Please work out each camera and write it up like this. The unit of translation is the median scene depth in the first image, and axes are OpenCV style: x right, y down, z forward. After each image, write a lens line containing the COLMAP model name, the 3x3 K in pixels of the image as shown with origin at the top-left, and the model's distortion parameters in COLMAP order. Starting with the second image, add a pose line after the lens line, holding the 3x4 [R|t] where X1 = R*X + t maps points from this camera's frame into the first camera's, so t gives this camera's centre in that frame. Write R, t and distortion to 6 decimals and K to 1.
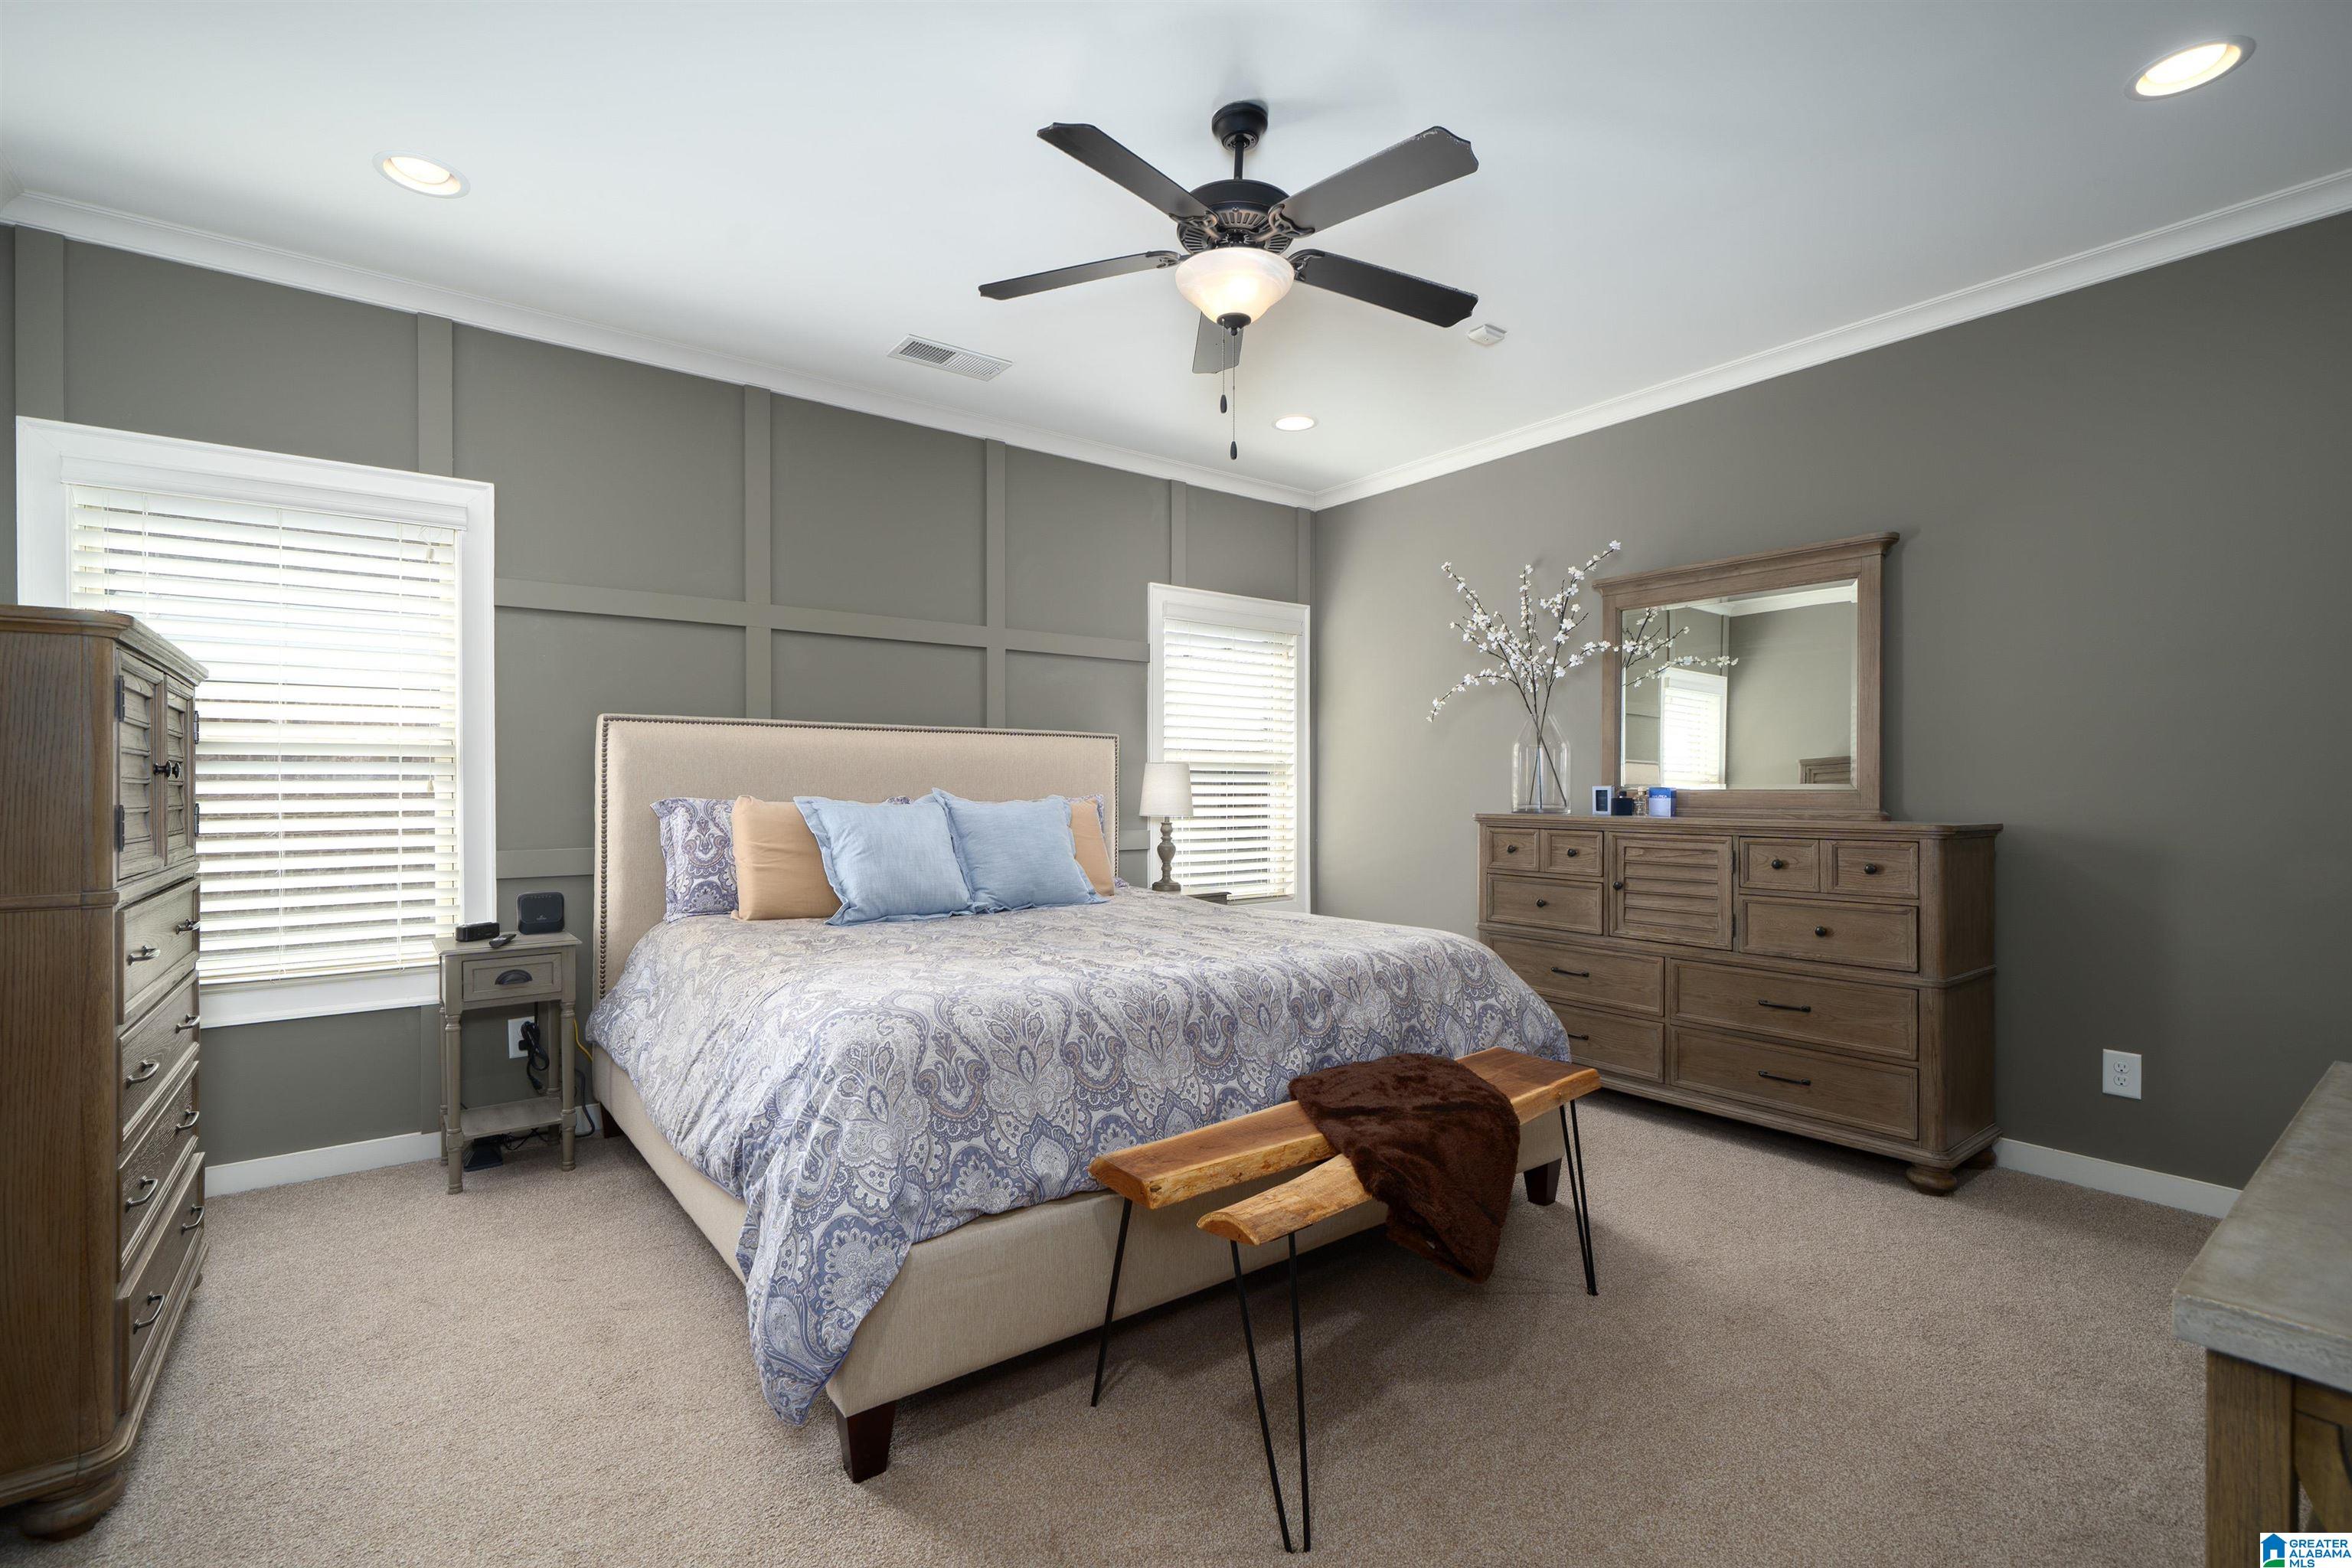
lens RADIAL K [[1021.7, 0, 1176.0], [0, 1021.7, 784.0], [0, 0, 1]] dist [0.001729, 0.000155]
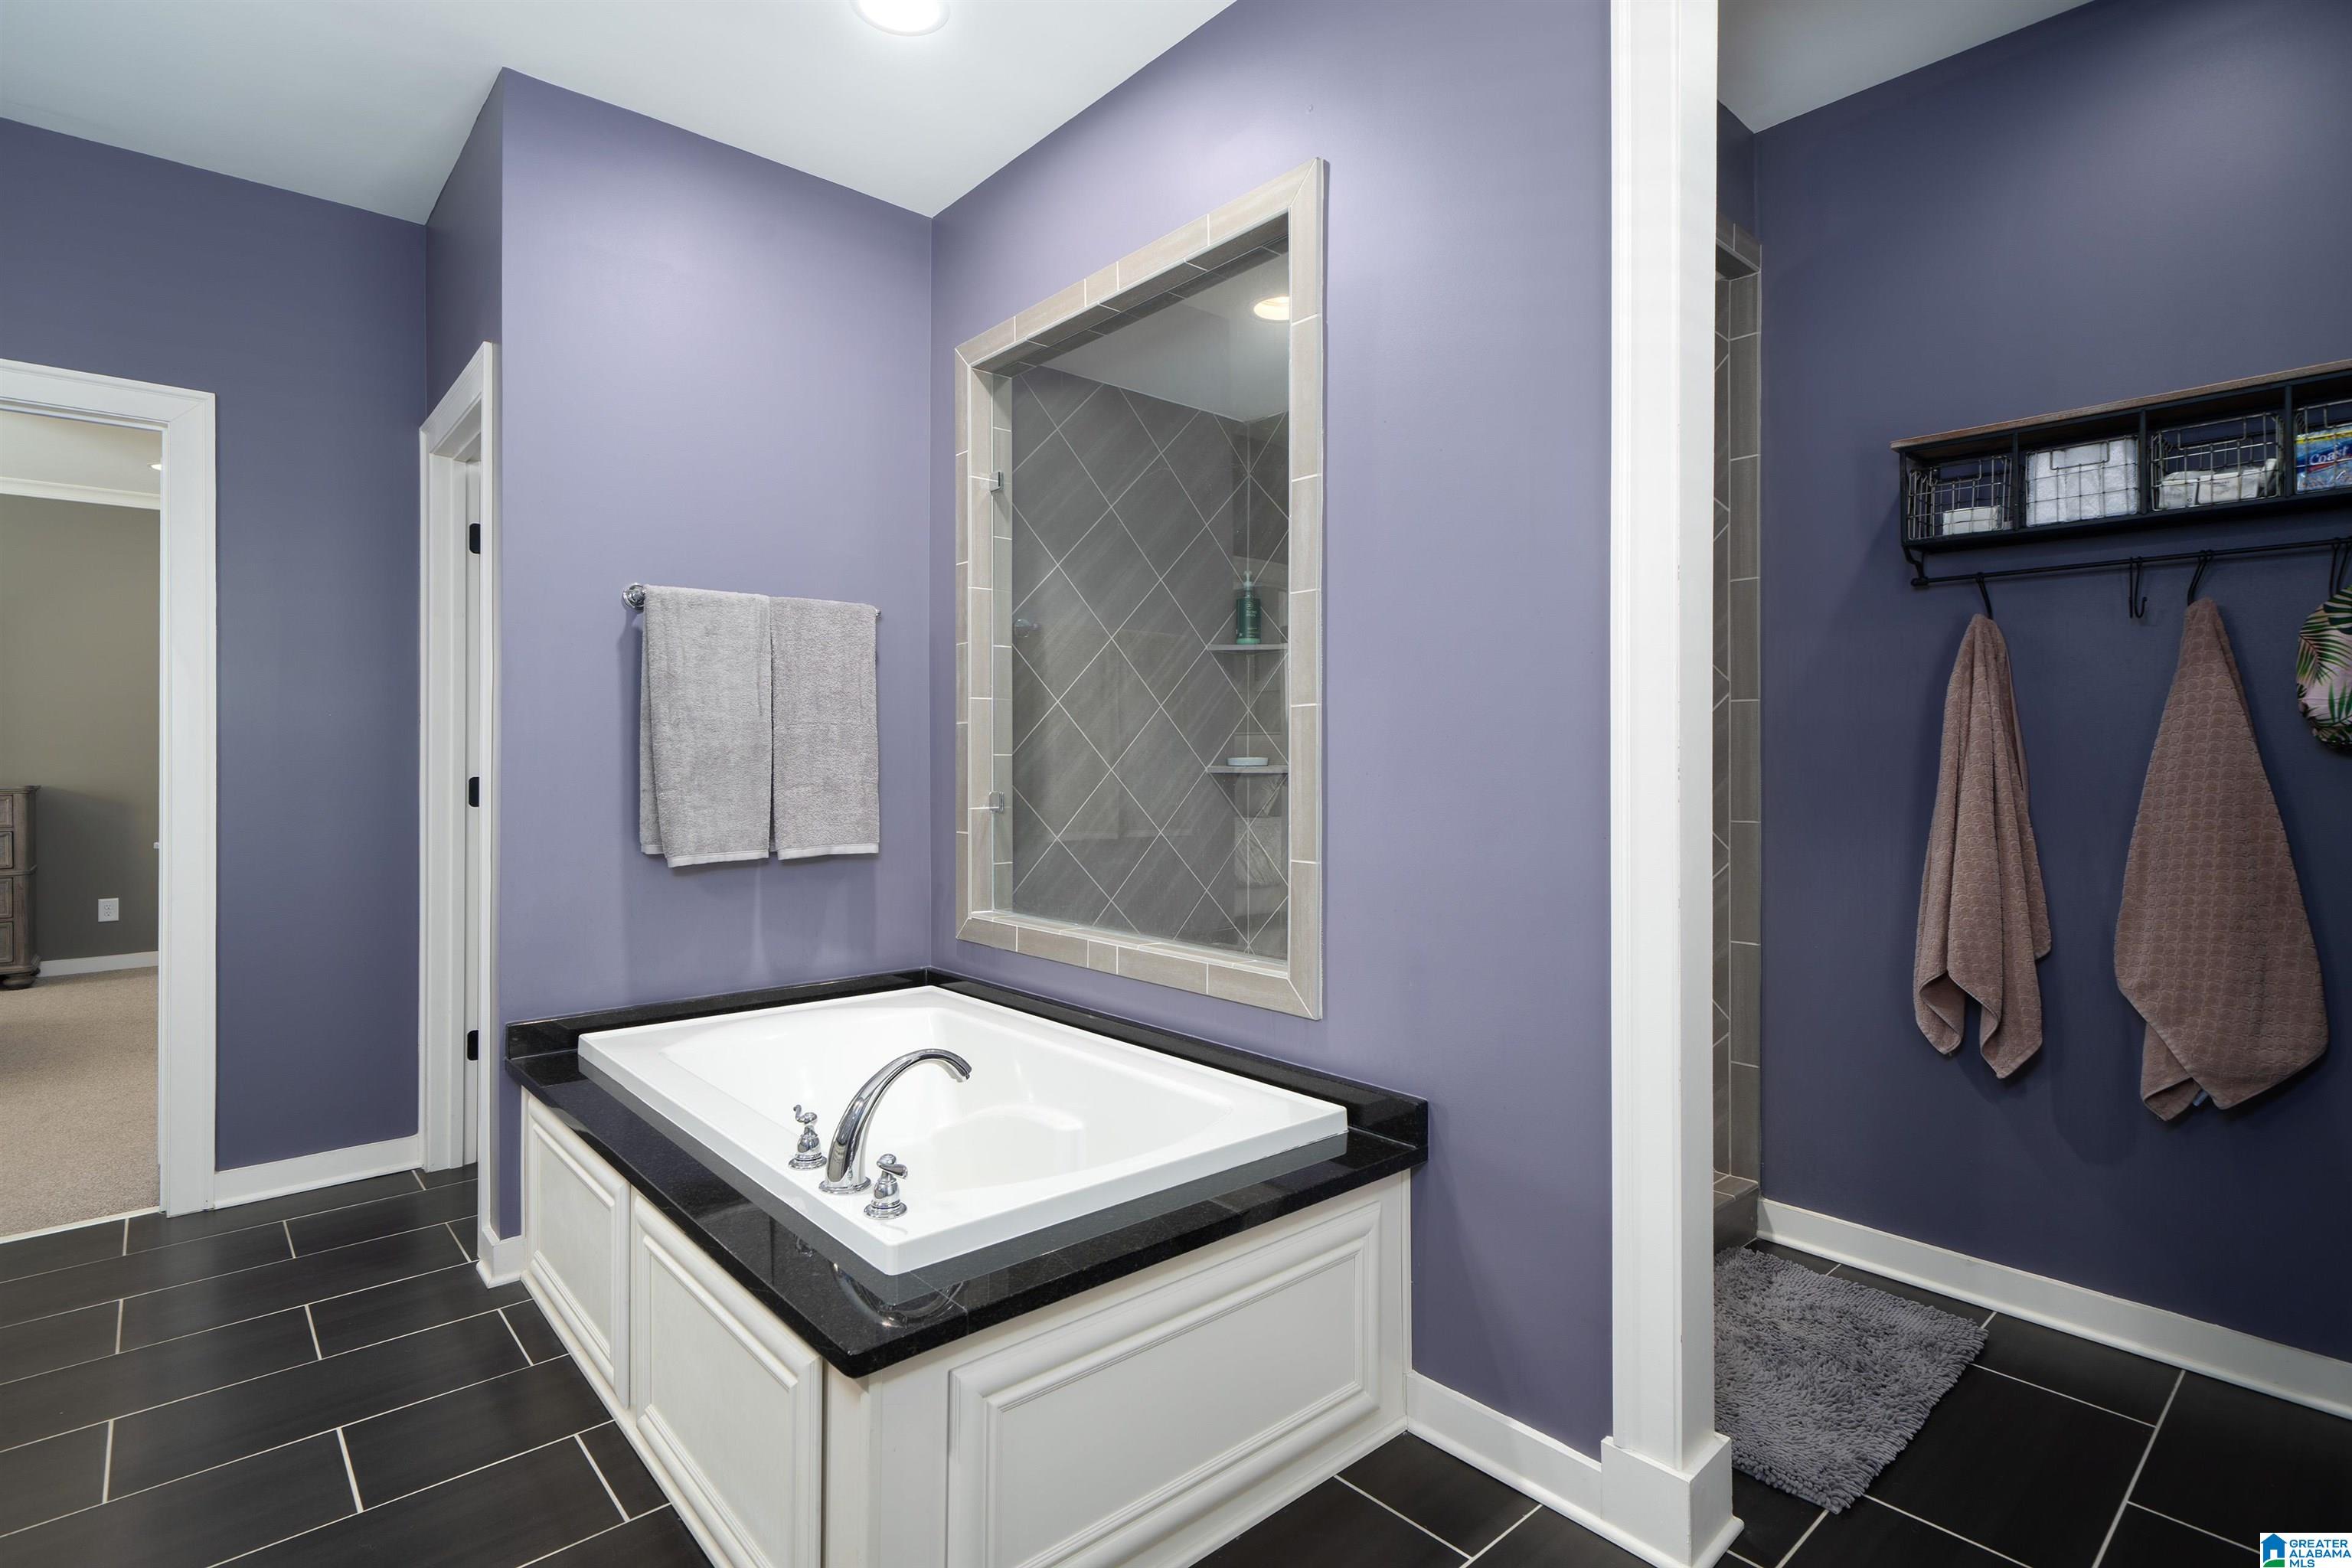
lens RADIAL K [[1148.5, 0, 1172.7], [0, 1148.5, 754.4], [0, 0, 1]] dist [0.039941, 0.000143]
pose [[-0.090342, 0.003953, 0.995903, -1.539464], [0.000736, 0.999992, -0.003903, -0.004912], [-0.995911, 0.000381, -0.090344, -0.833451]]
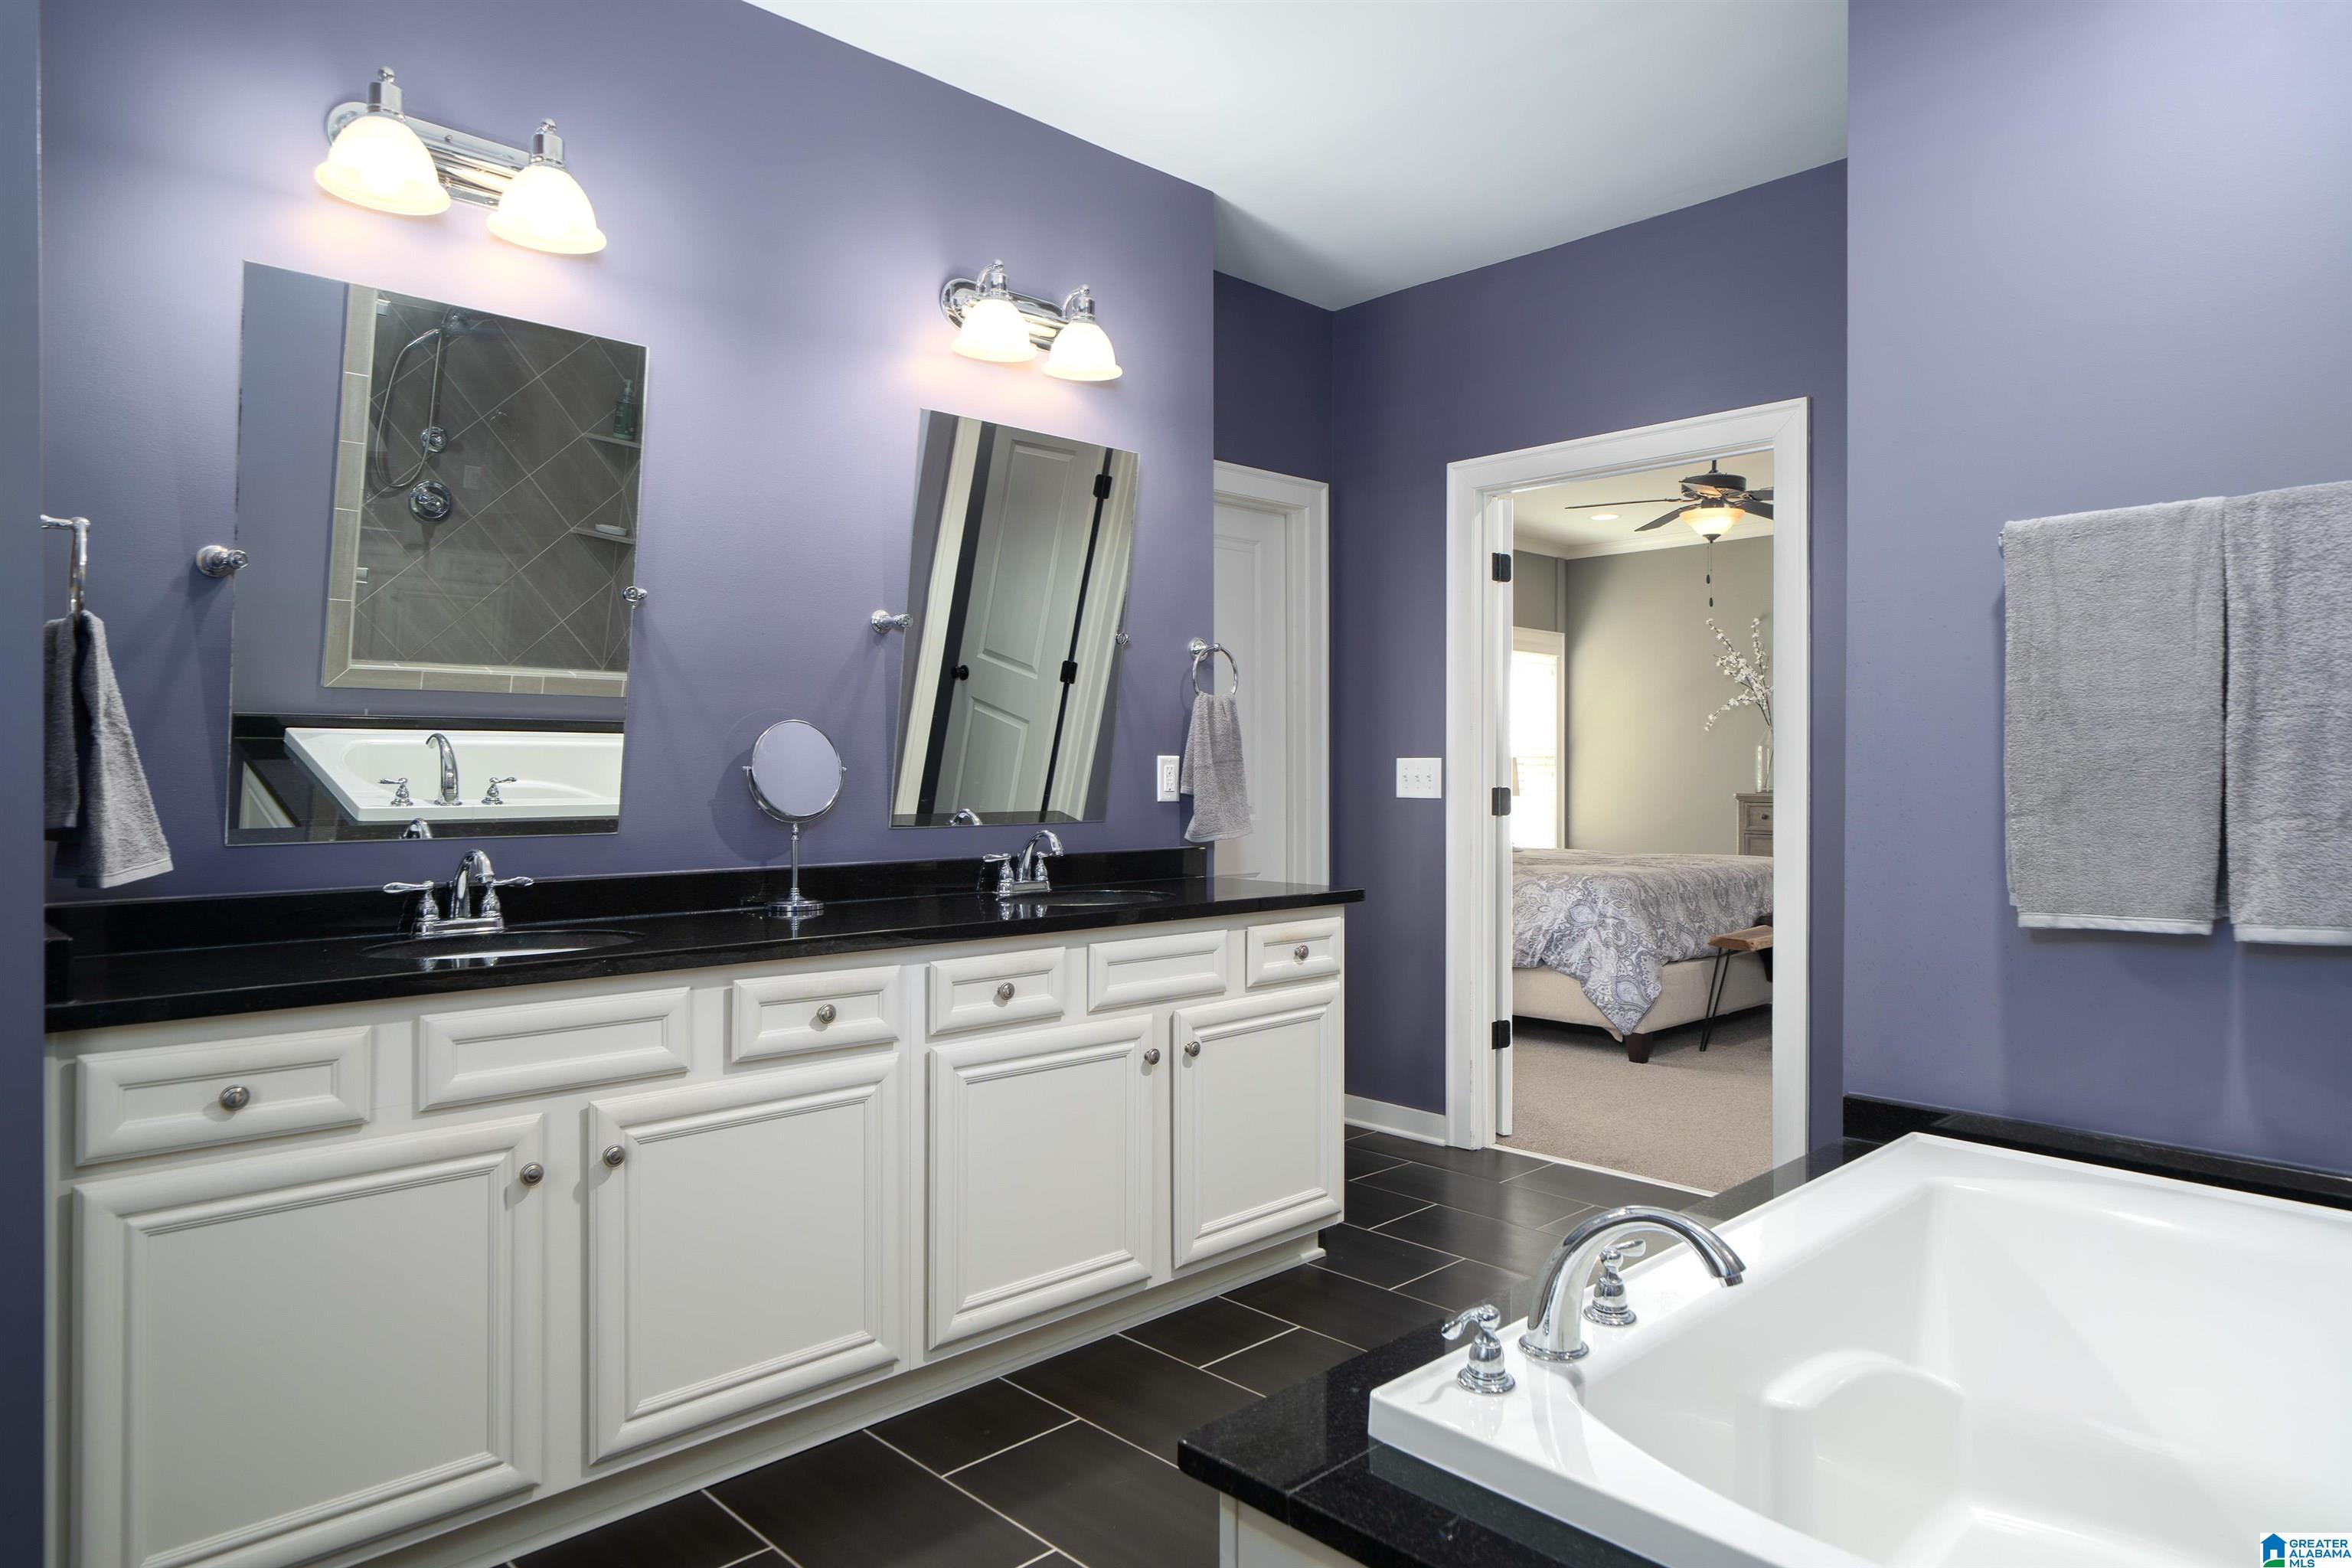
lens RADIAL K [[1423.9, 0, 1176.0], [0, 1423.9, 784.0], [0, 0, 1]] dist [0.003710, 0.000665]
pose [[0.990507, -0.000275, 0.137462, -1.097090], [-0.000996, 0.999957, 0.009174, -0.004180], [-0.137459, -0.009224, 0.990465, -1.282748]]
